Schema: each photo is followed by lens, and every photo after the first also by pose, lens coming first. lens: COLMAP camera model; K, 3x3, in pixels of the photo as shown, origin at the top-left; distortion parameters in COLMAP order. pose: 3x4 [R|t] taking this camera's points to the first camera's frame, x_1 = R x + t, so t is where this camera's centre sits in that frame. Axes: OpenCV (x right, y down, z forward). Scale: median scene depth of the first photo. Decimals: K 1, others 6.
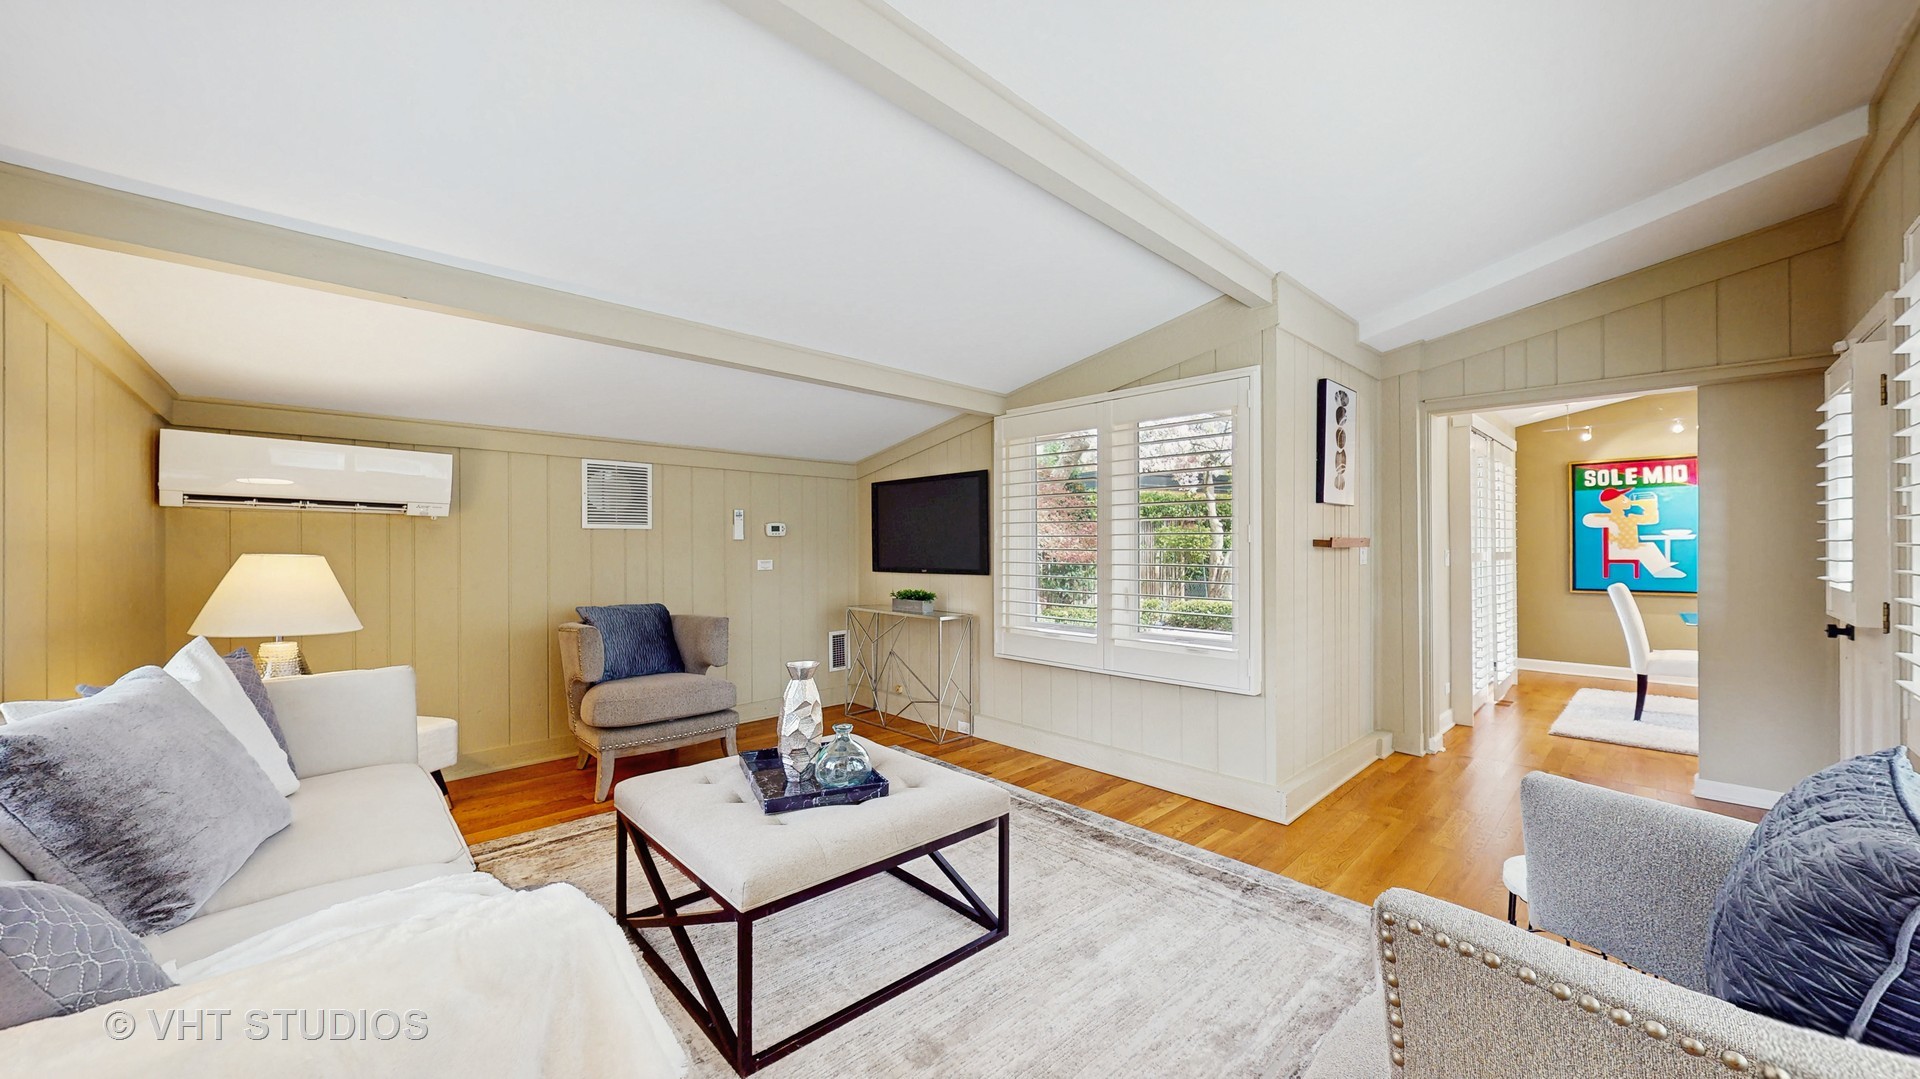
lens RADIAL K [[716.6, 0, 960.0], [0, 716.6, 539.5], [0, 0, 1]] dist [0.000803, -0.000266]
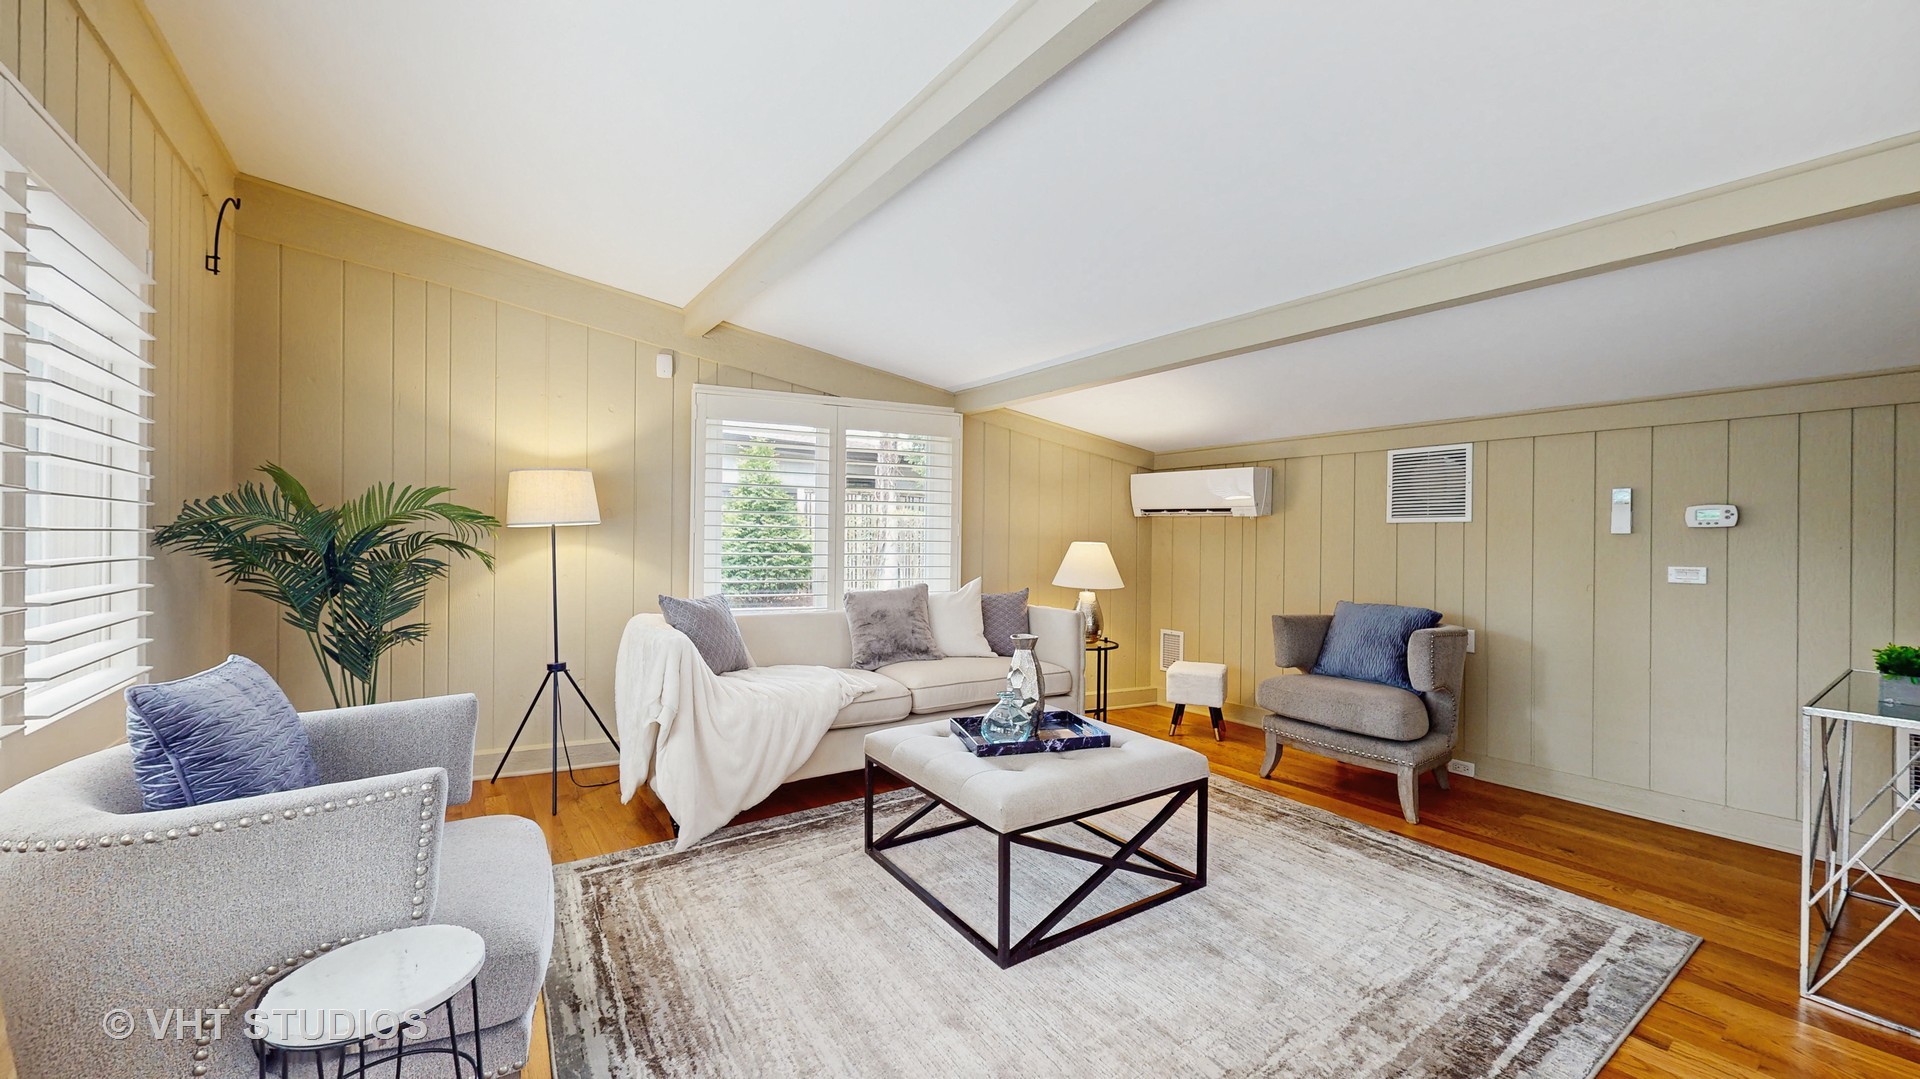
lens RADIAL K [[716.6, 0, 960.0], [0, 716.6, 539.5], [0, 0, 1]] dist [0.000803, -0.000266]
pose [[-0.177557, 0.000281, -0.984111, 0.569938], [-0.003779, 0.999992, 0.000967, 0.008875], [0.984103, 0.003891, -0.177554, 0.657341]]
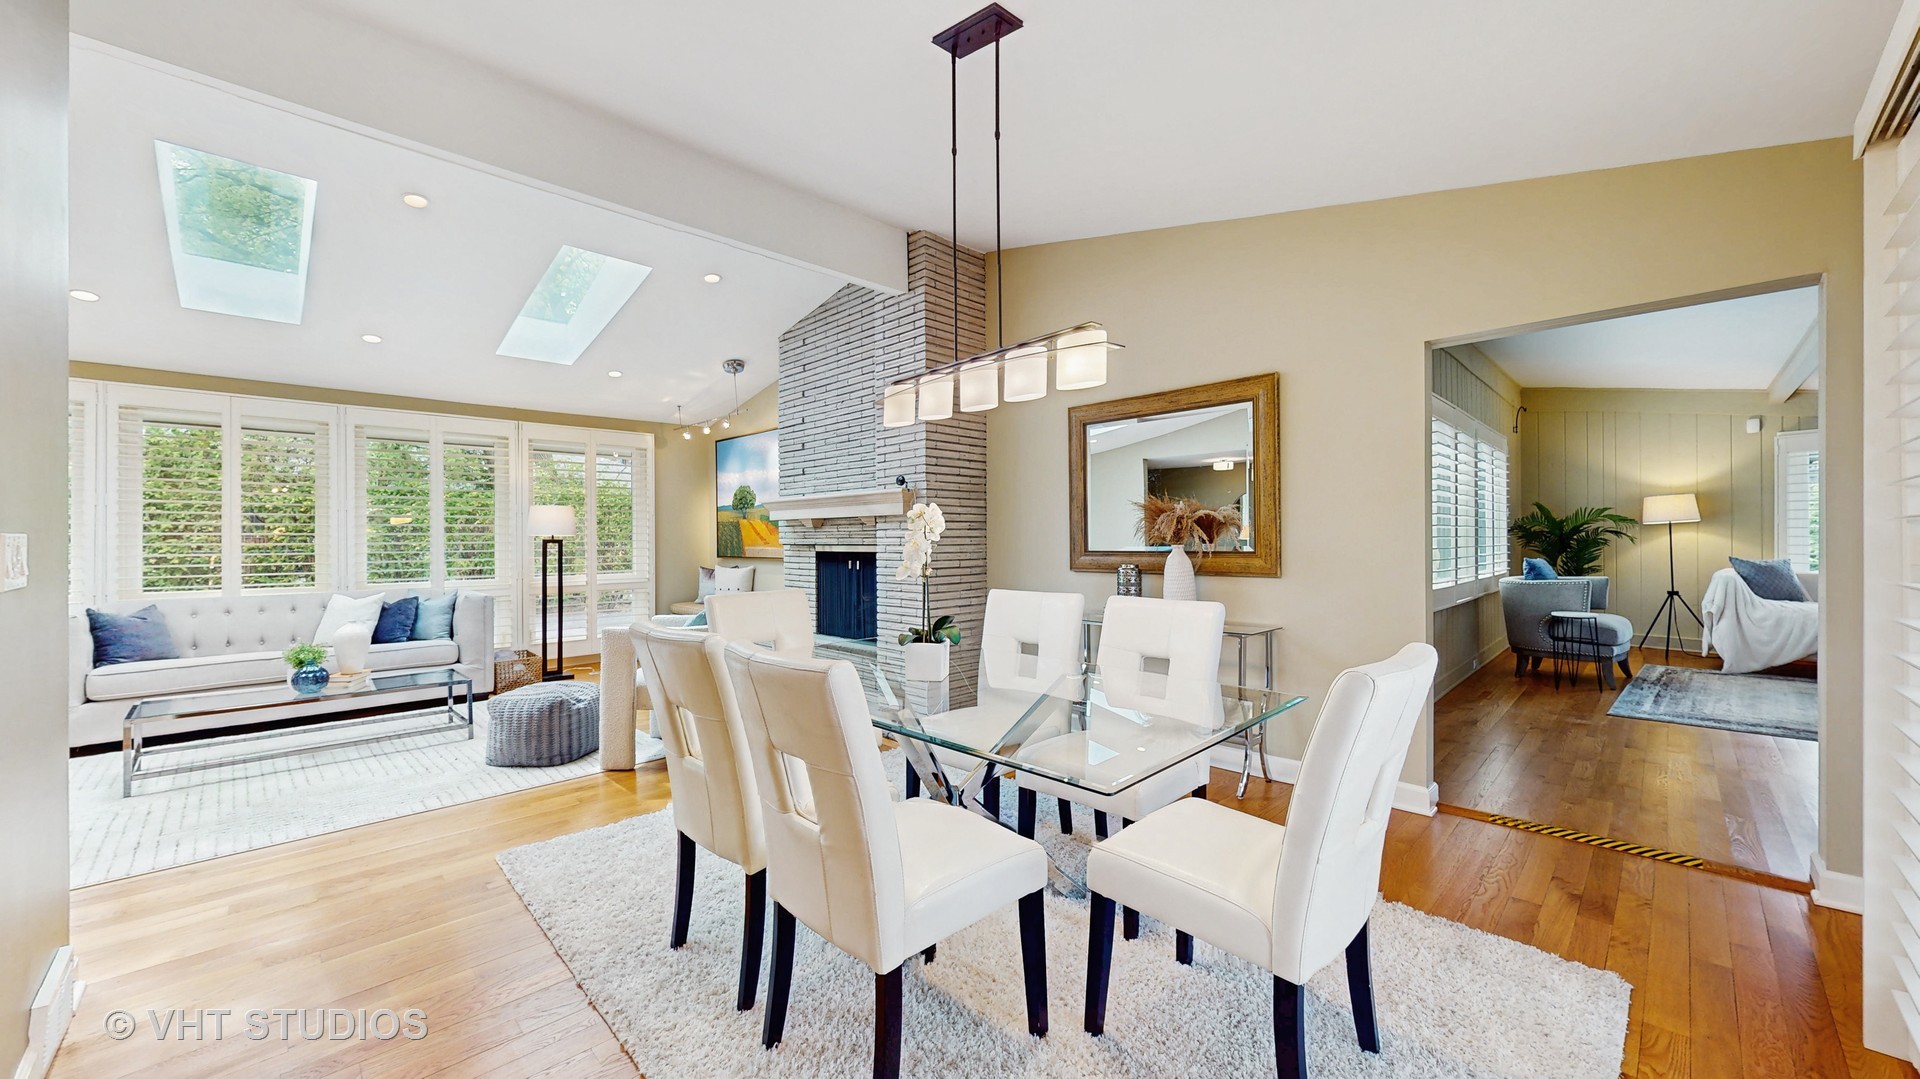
lens RADIAL K [[716.6, 0, 960.0], [0, 716.6, 539.5], [0, 0, 1]] dist [0.000803, -0.000266]
pose [[-0.999834, 0.007216, 0.016723, 1.518786], [0.007143, 0.999965, -0.004439, 0.031881], [-0.016754, -0.004319, -0.999850, 1.813268]]
